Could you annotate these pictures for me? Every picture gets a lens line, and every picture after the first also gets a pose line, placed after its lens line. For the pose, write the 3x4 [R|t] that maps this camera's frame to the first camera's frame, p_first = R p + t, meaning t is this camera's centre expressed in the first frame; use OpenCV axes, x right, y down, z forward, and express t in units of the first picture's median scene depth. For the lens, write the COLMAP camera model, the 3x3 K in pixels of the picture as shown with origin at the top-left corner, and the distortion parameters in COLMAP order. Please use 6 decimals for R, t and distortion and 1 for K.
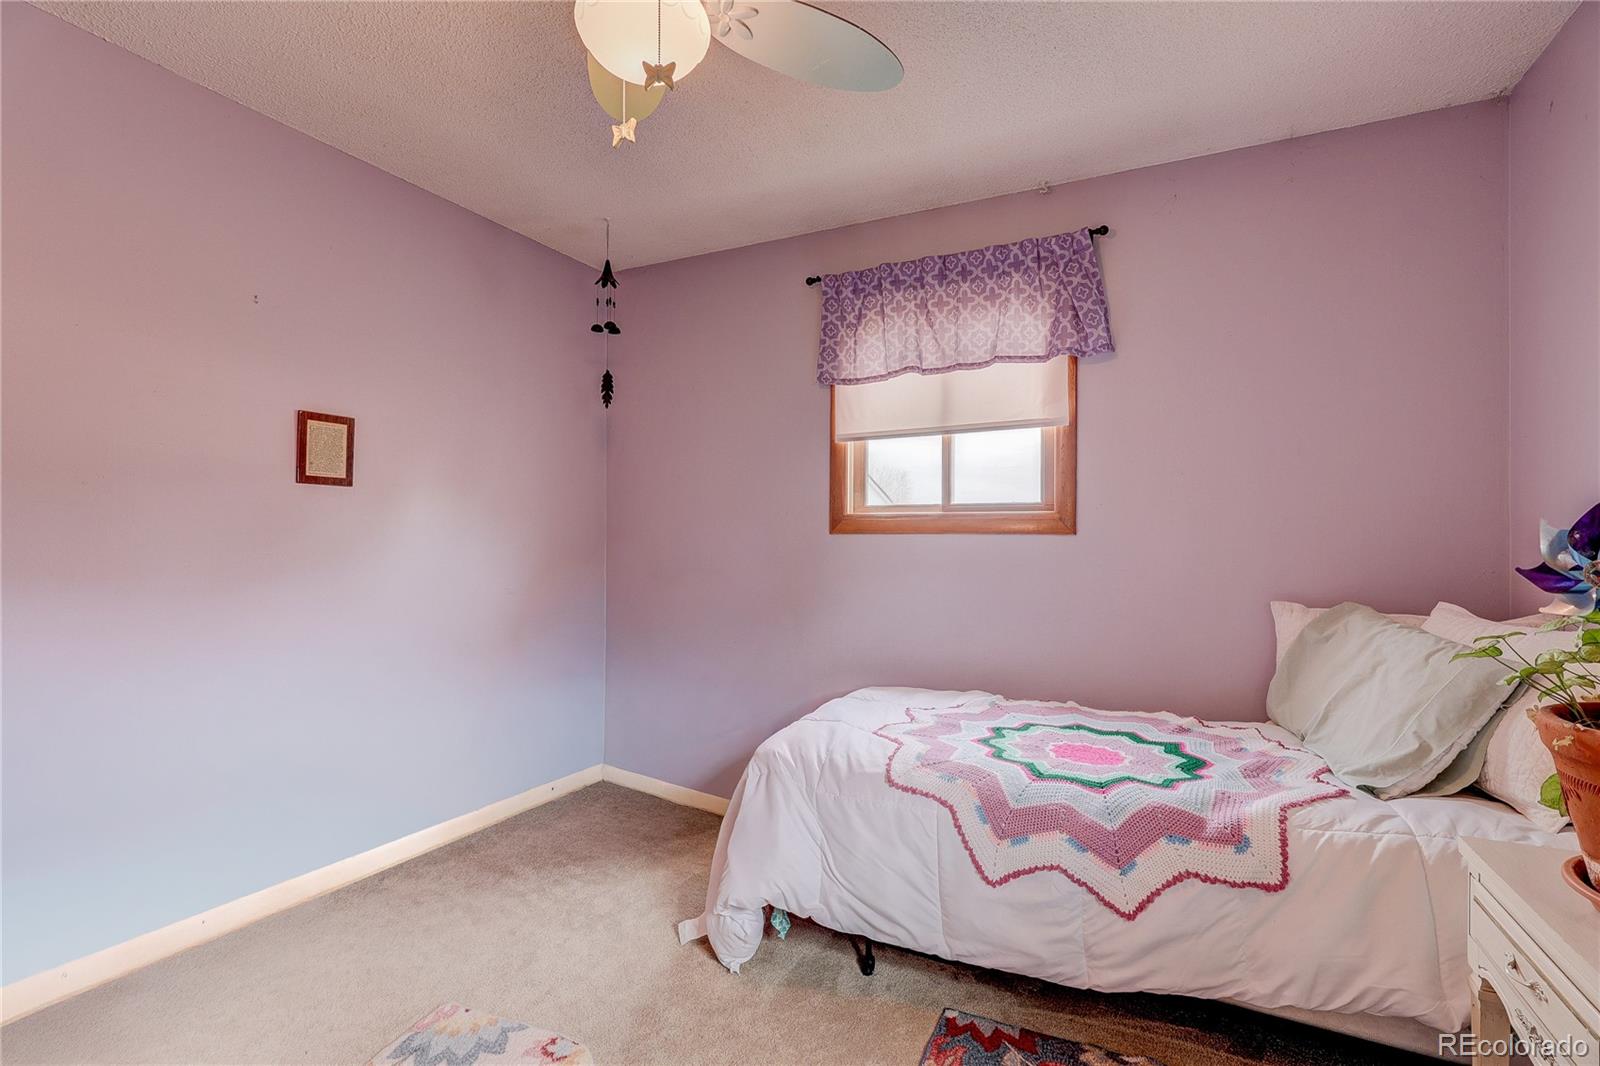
lens RADIAL K [[742.5, 0, 787.4], [0, 742.5, 534.0], [0, 0, 1]] dist [-0.000852, -0.000366]
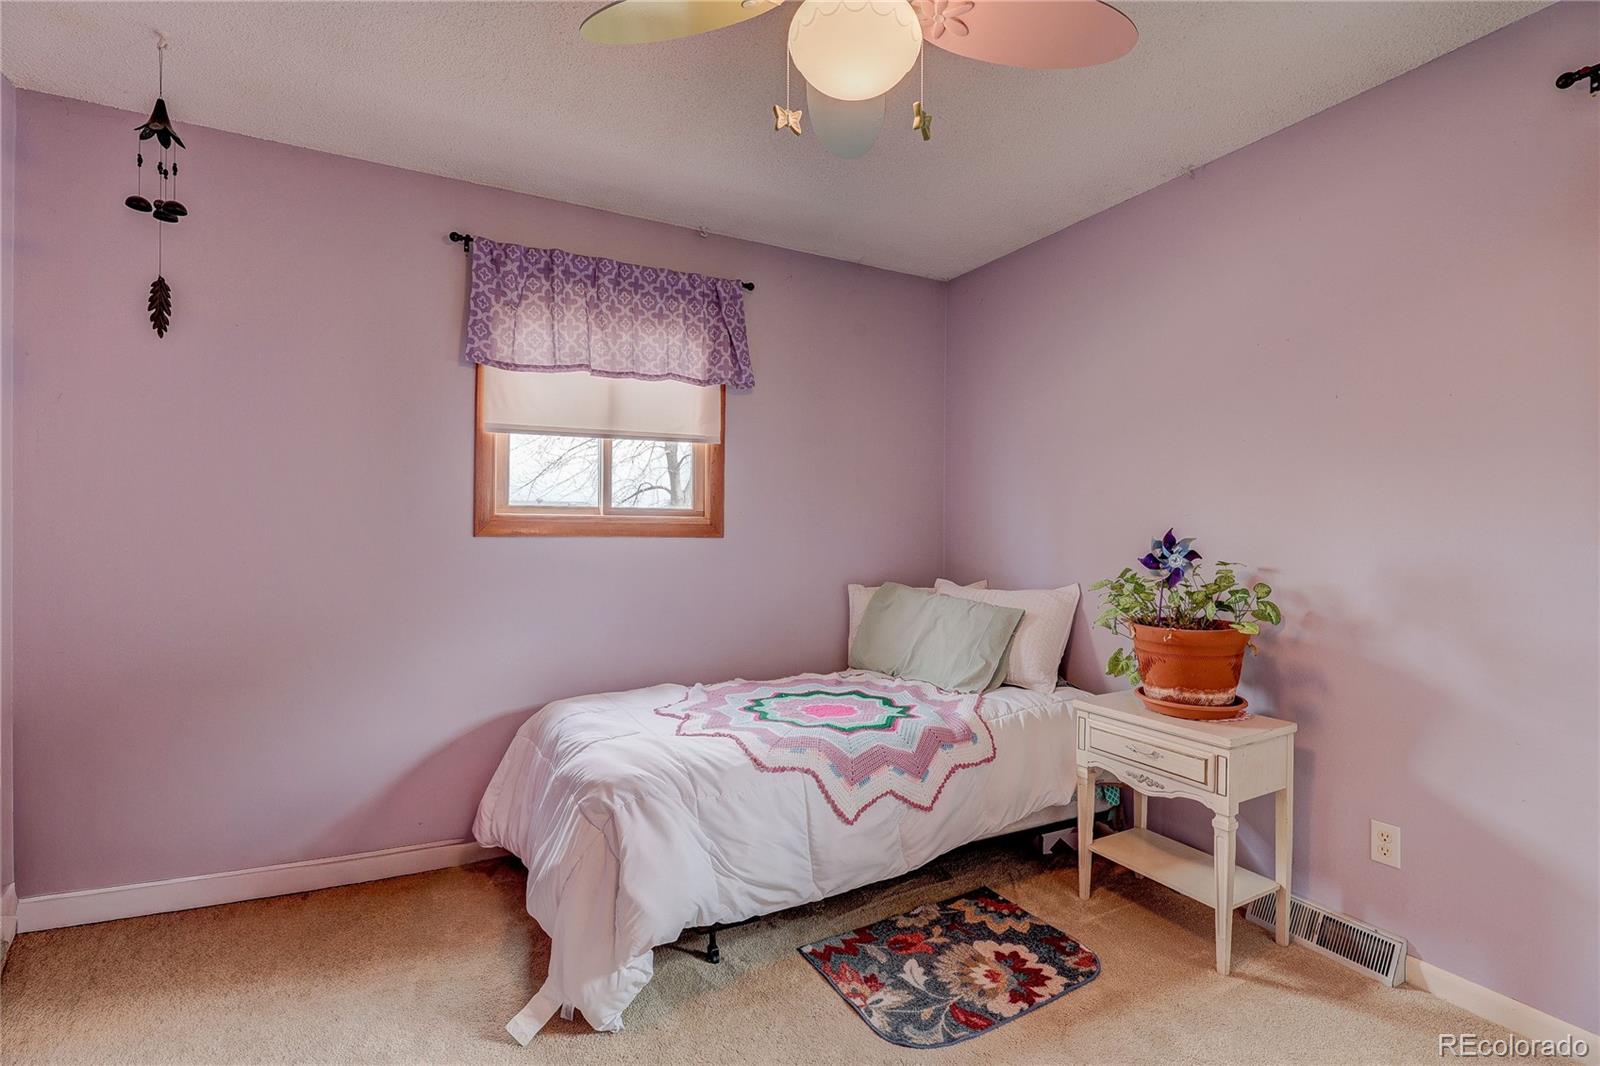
lens RADIAL K [[742.5, 0, 792.5], [0, 742.5, 534.0], [0, 0, 1]] dist [-0.000852, -0.000366]
pose [[0.577080, -0.000599, 0.816687, -0.501511], [-0.005372, 0.999975, 0.004529, -0.010663], [-0.816670, -0.007001, 0.577063, 0.230000]]
